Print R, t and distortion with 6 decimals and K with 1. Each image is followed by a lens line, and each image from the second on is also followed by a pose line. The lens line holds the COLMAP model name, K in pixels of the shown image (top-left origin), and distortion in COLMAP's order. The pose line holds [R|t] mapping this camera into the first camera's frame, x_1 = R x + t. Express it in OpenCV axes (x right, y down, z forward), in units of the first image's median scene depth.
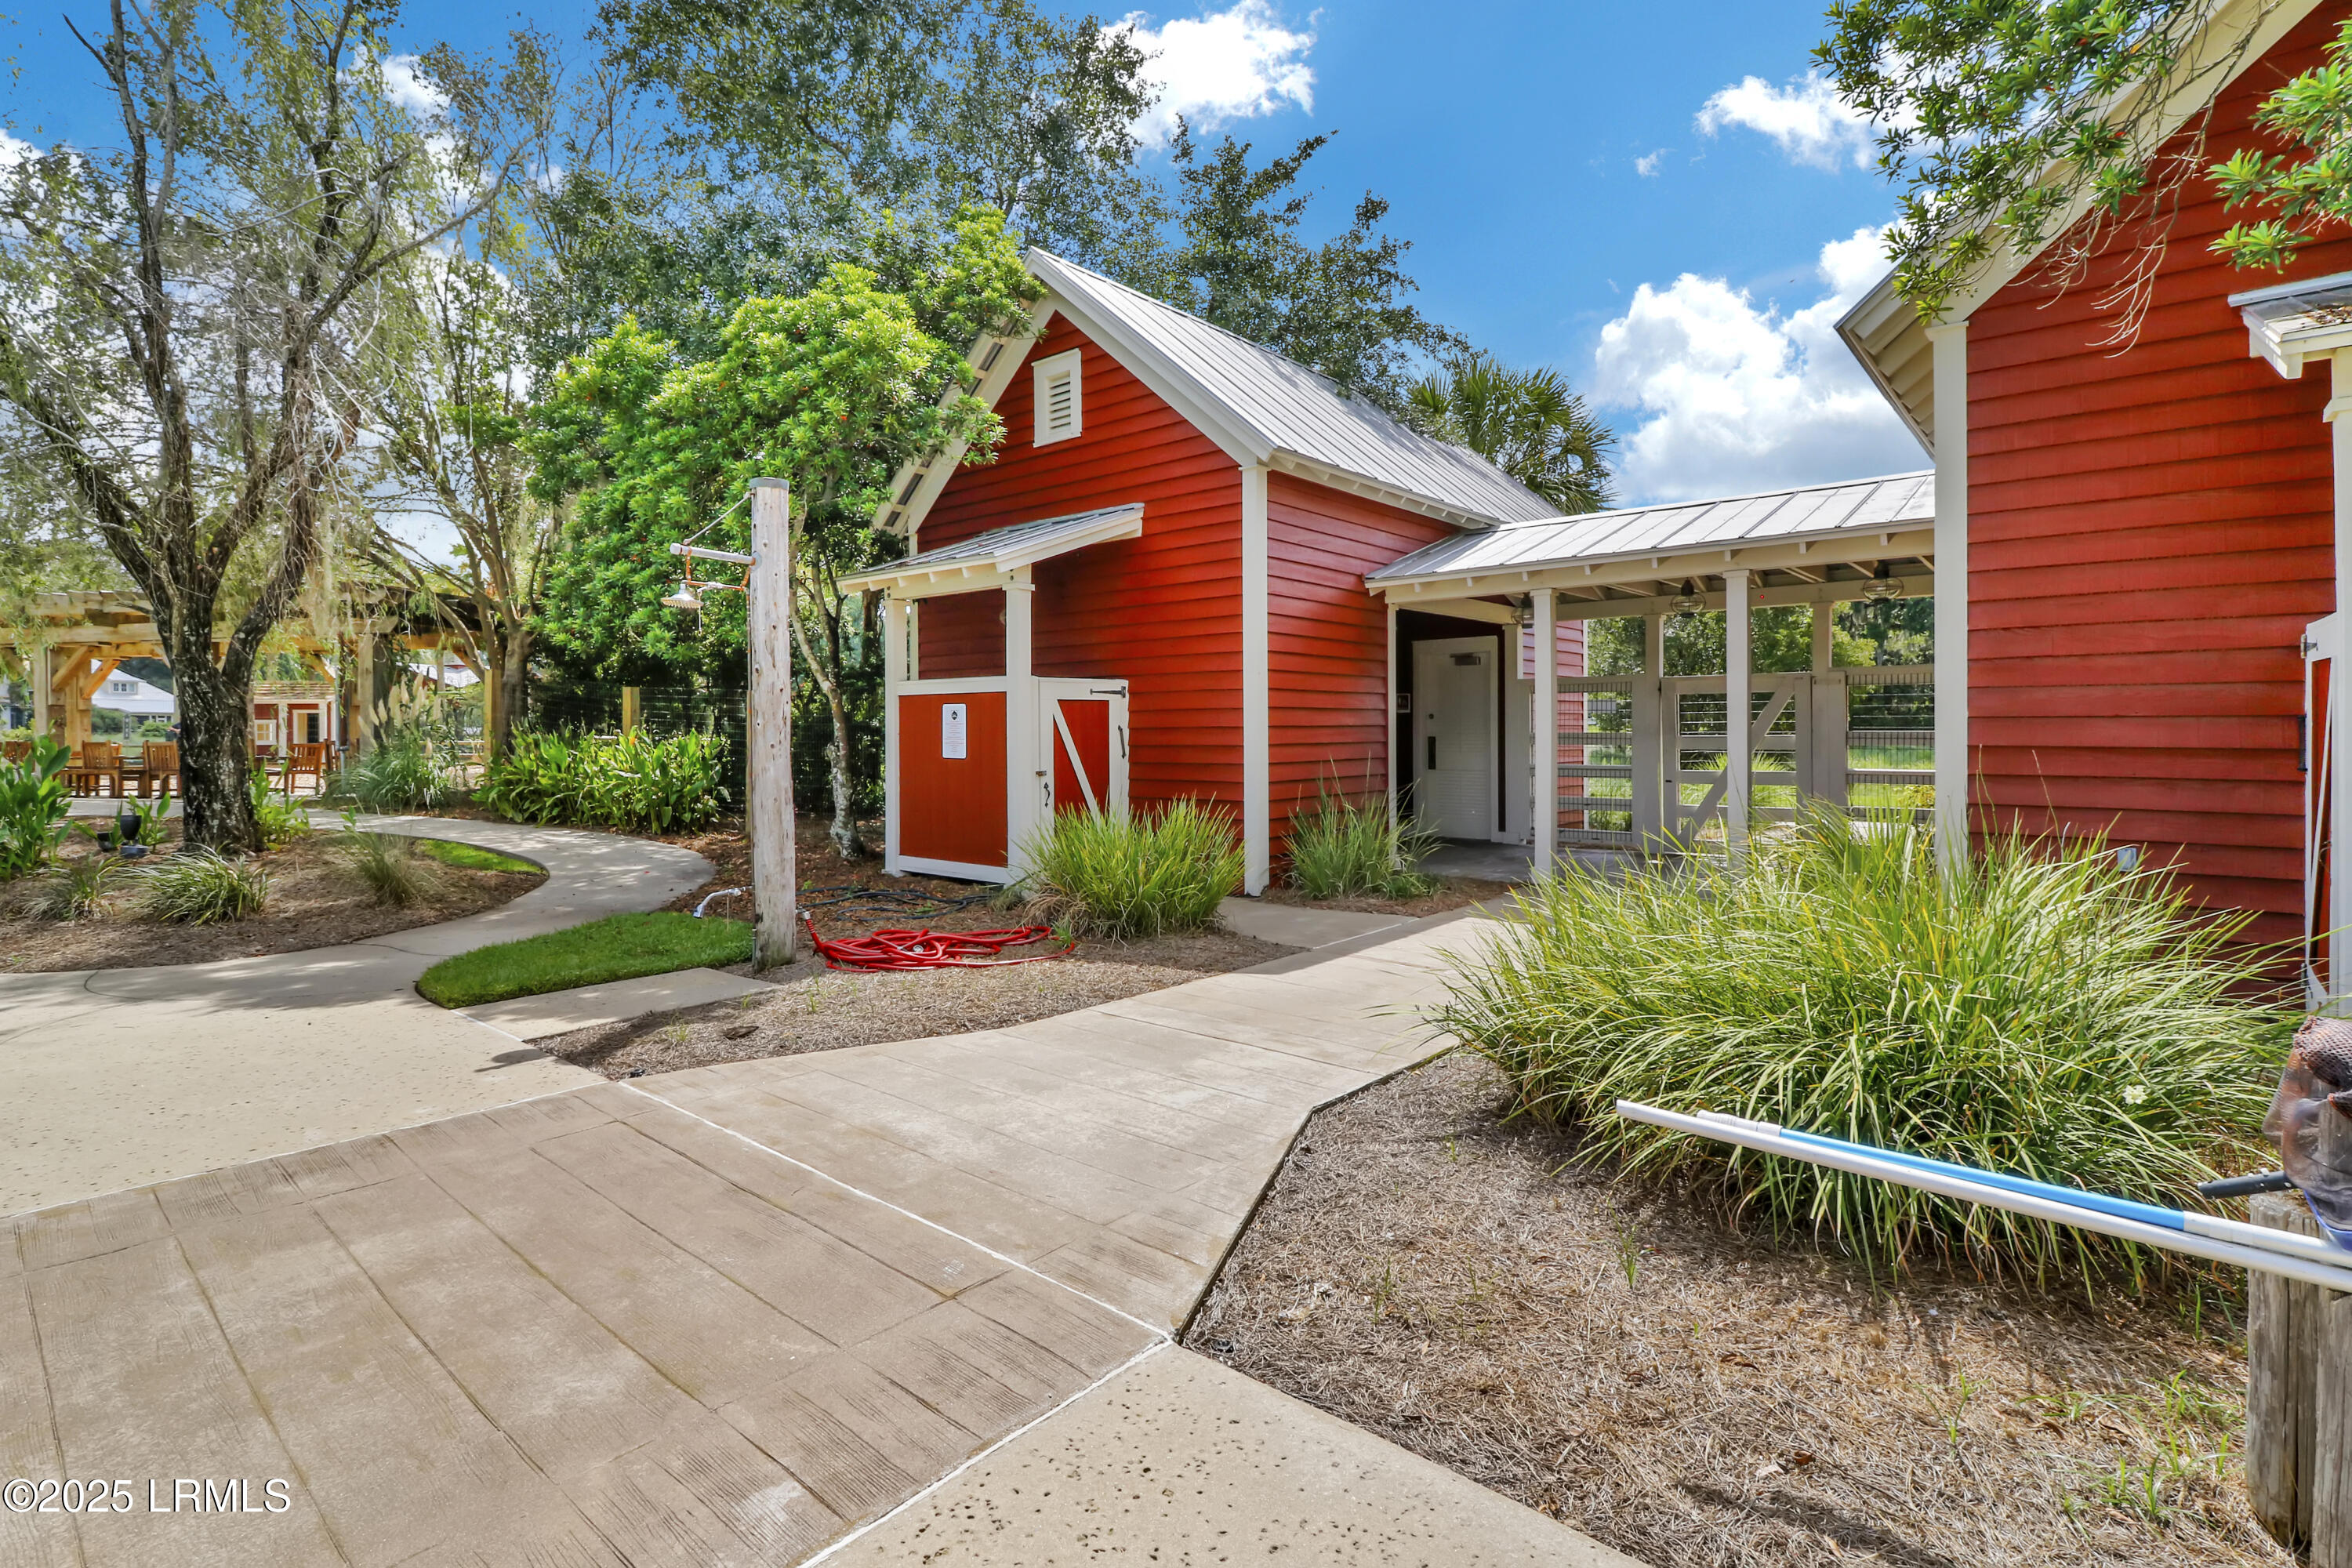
lens RADIAL K [[1107.5, 0, 1171.4], [0, 1107.5, 766.0], [0, 0, 1]] dist [-0.001049, -0.004449]
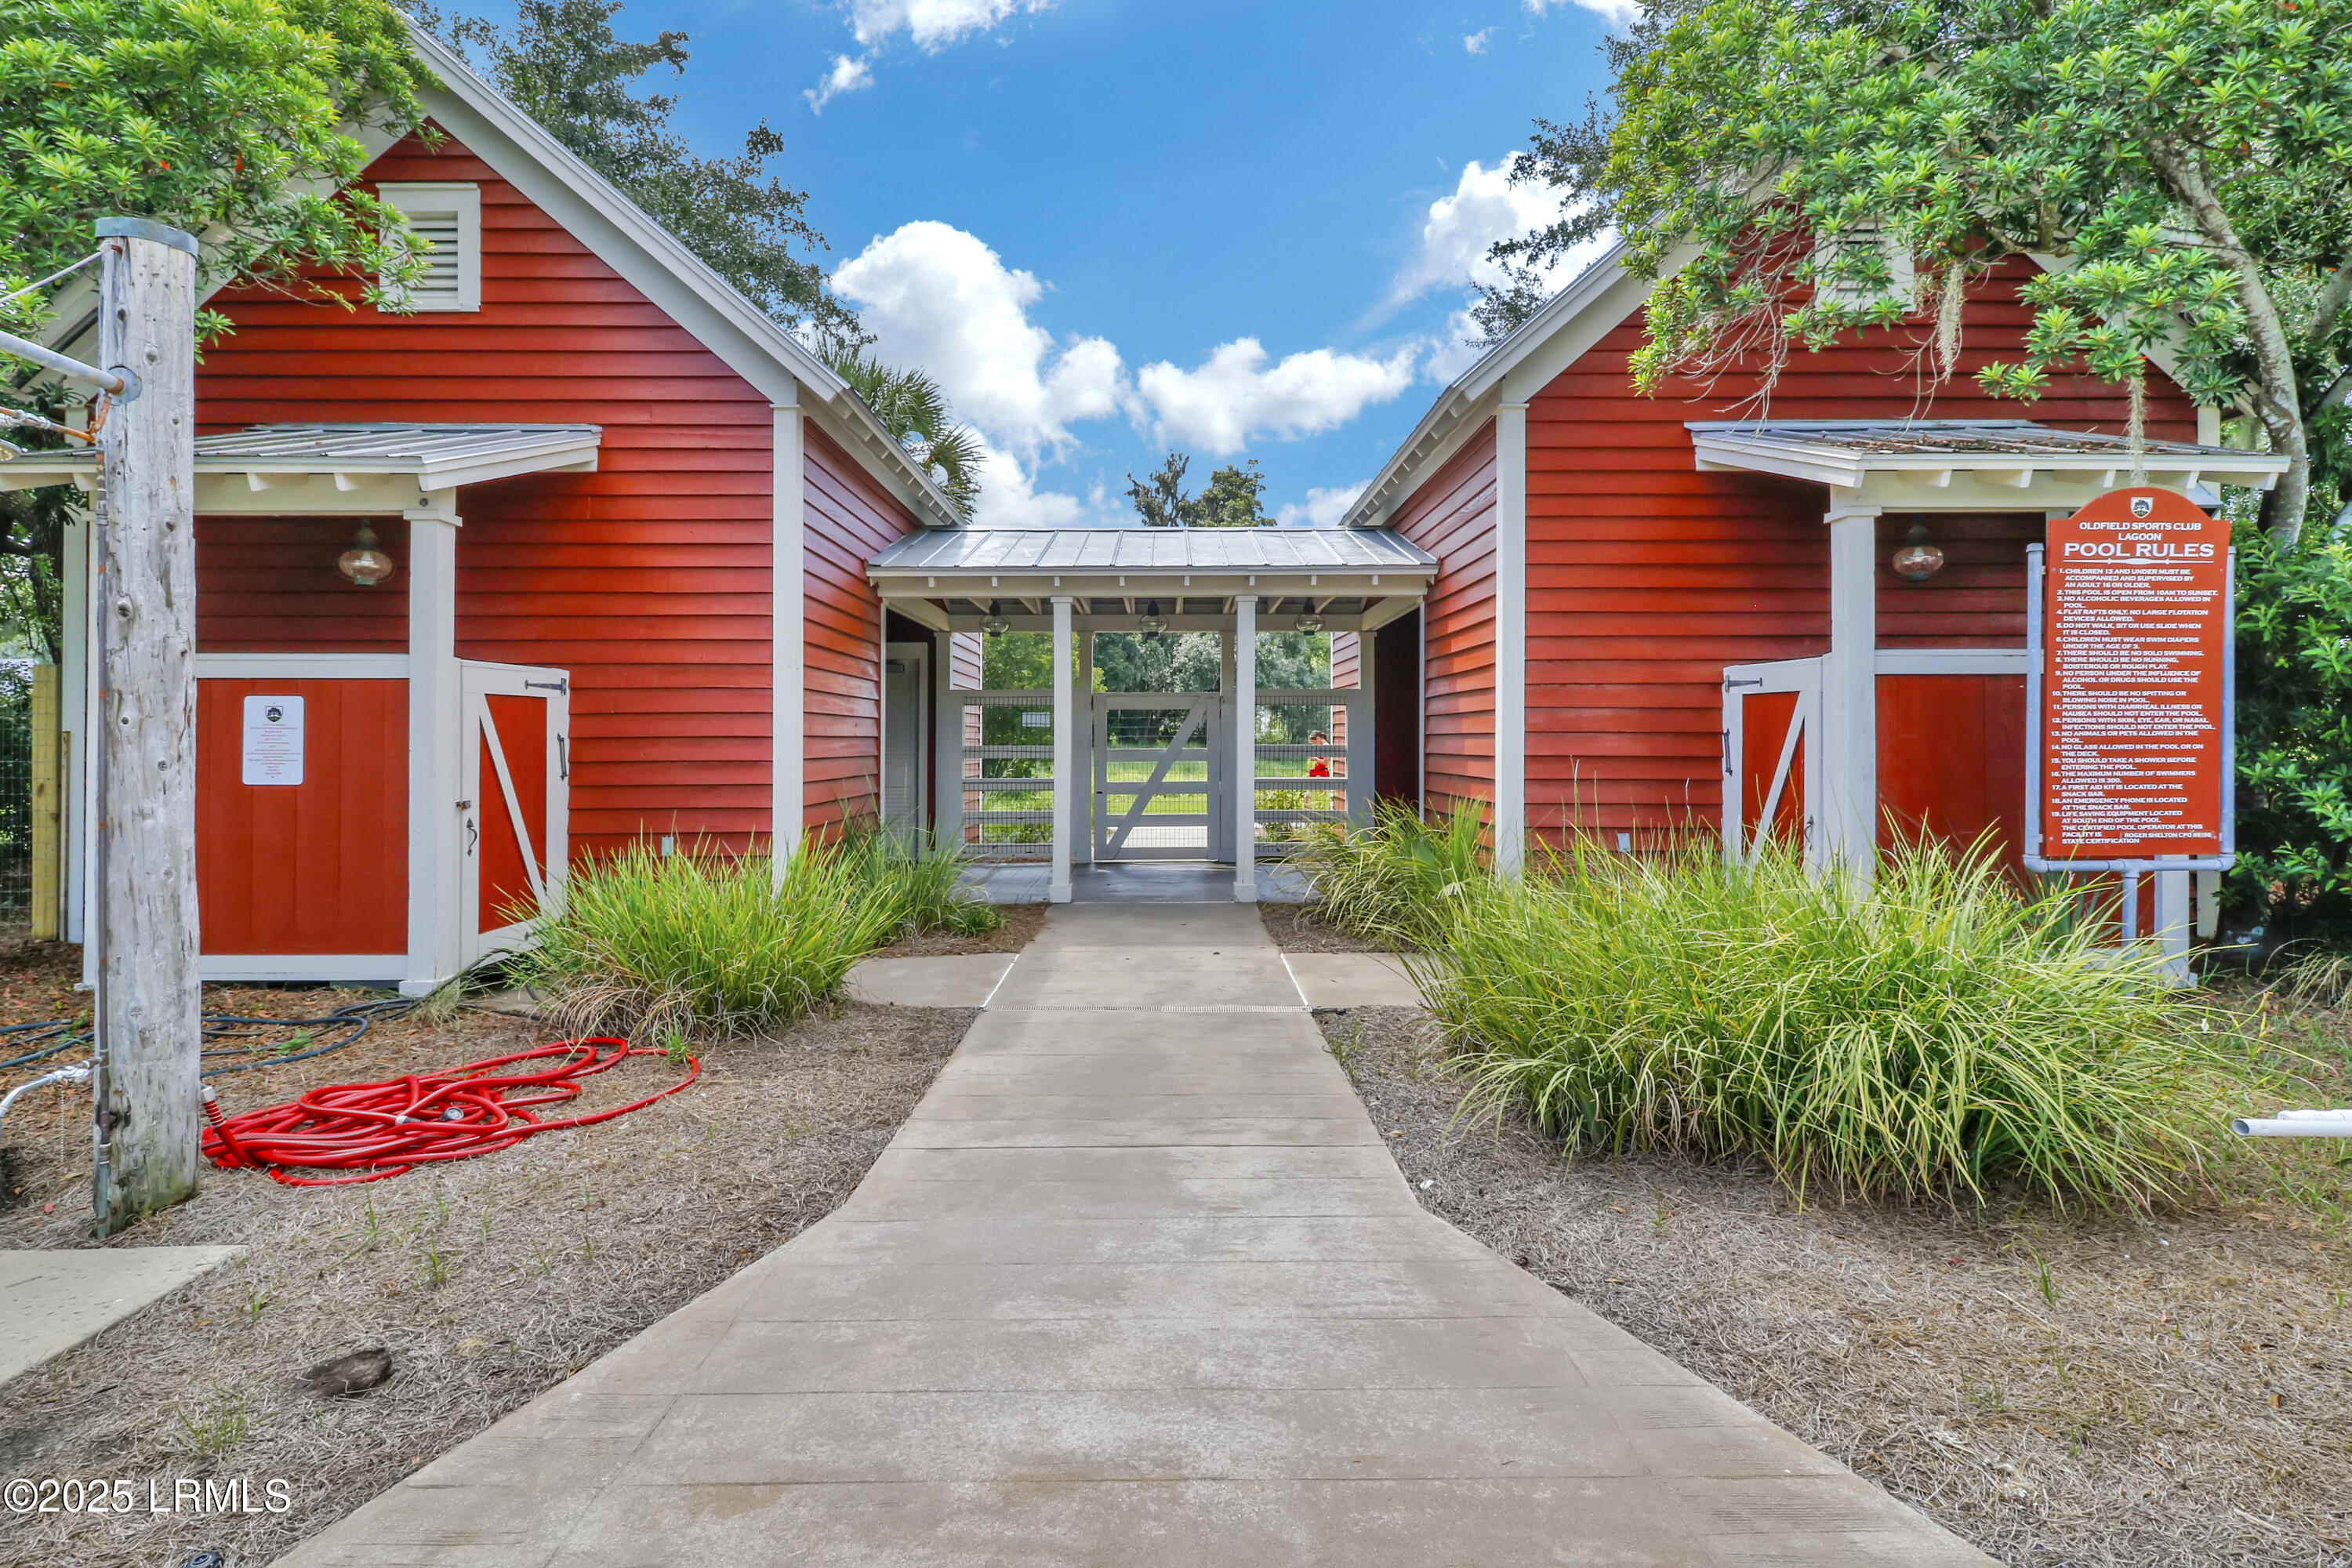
lens RADIAL K [[1107.5, 0, 1173.2], [0, 1107.5, 767.8], [0, 0, 1]] dist [-0.001049, -0.004449]
pose [[0.752641, -0.011117, 0.658337, -0.232408], [0.019269, 0.999801, -0.005145, -0.003621], [-0.658149, 0.016558, 0.752706, 0.223375]]
